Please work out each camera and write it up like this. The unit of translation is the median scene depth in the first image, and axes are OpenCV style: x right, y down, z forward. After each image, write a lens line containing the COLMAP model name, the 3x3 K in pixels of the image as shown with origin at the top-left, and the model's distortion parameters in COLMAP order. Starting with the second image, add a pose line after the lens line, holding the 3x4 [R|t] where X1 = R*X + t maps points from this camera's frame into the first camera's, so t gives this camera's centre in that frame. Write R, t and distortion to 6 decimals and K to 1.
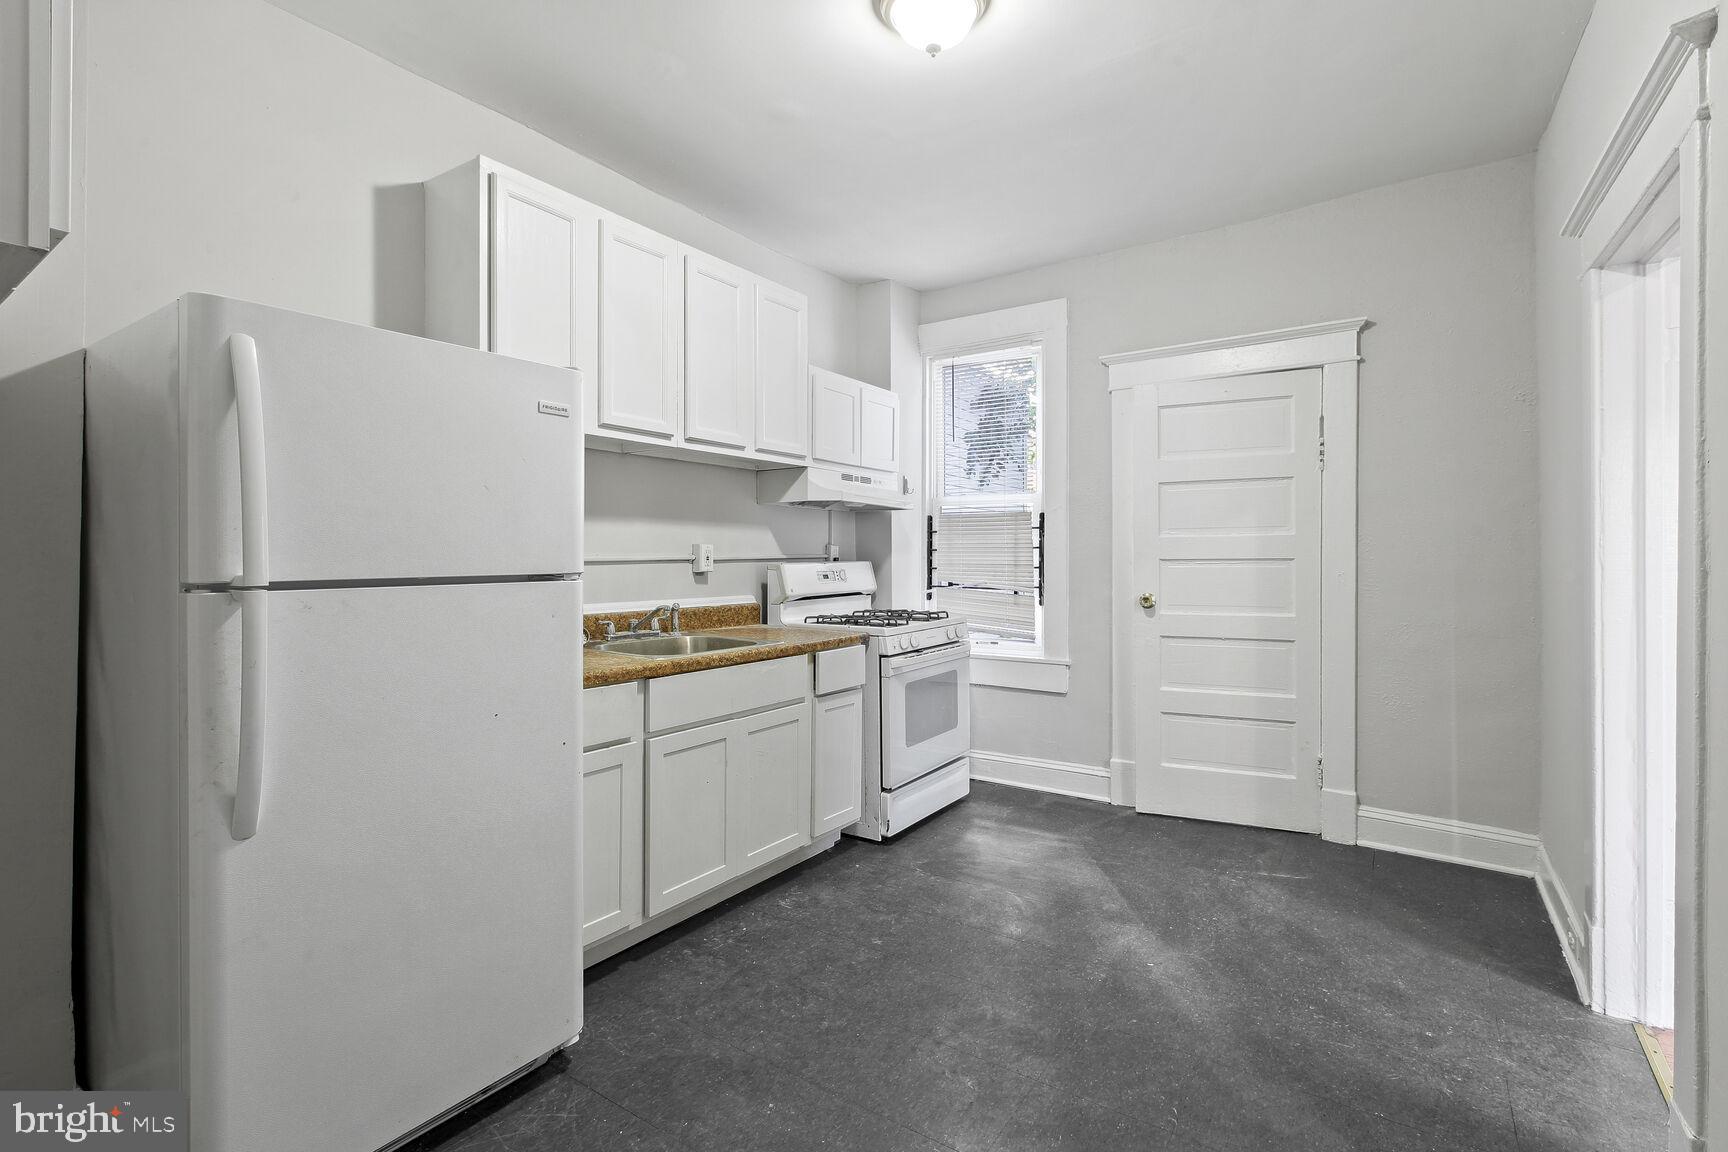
lens RADIAL K [[805.3, 0, 861.6], [0, 805.3, 562.1], [0, 0, 1]] dist [-0.070439, 0.000139]
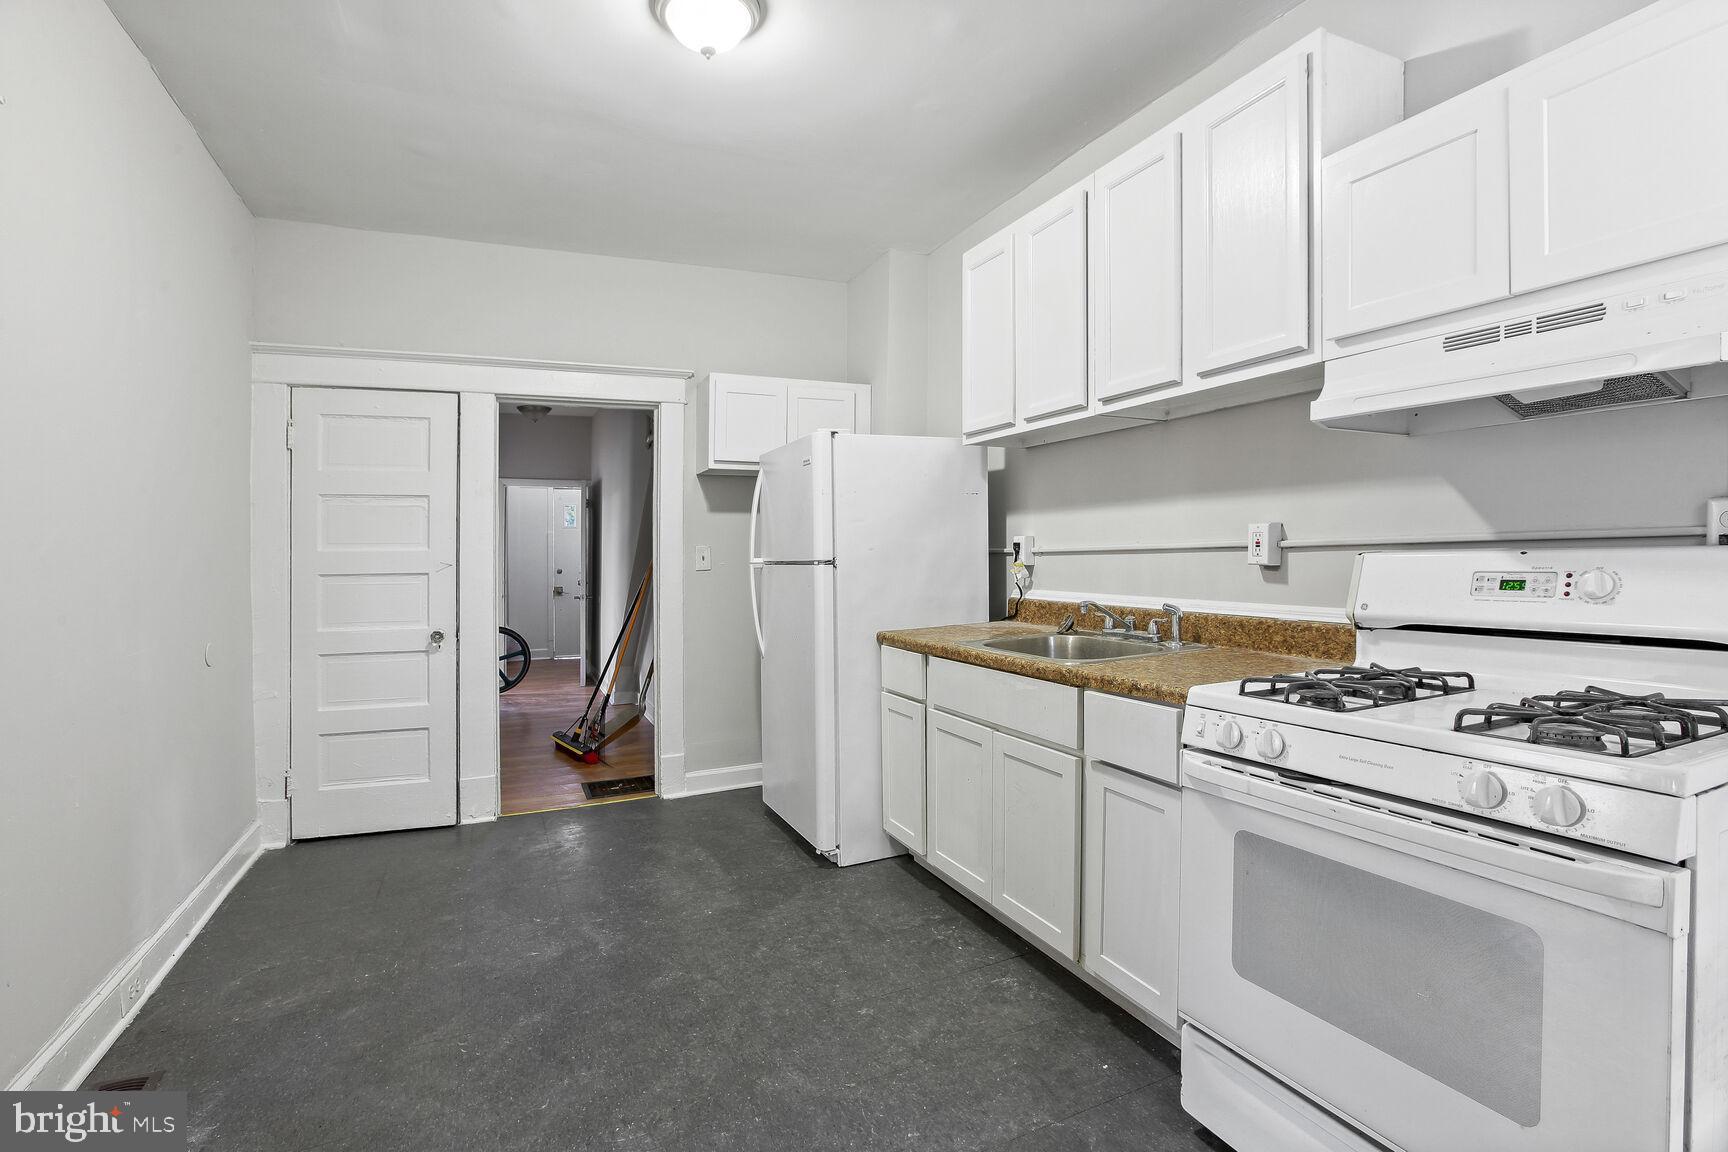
lens RADIAL K [[805.3, 0, 861.6], [0, 805.3, 562.1], [0, 0, 1]] dist [-0.070439, 0.000139]
pose [[-0.530028, 0.018222, -0.847785, 0.611958], [0.011468, 0.999832, 0.014321, -0.003734], [0.847903, -0.002132, -0.530147, 1.232759]]
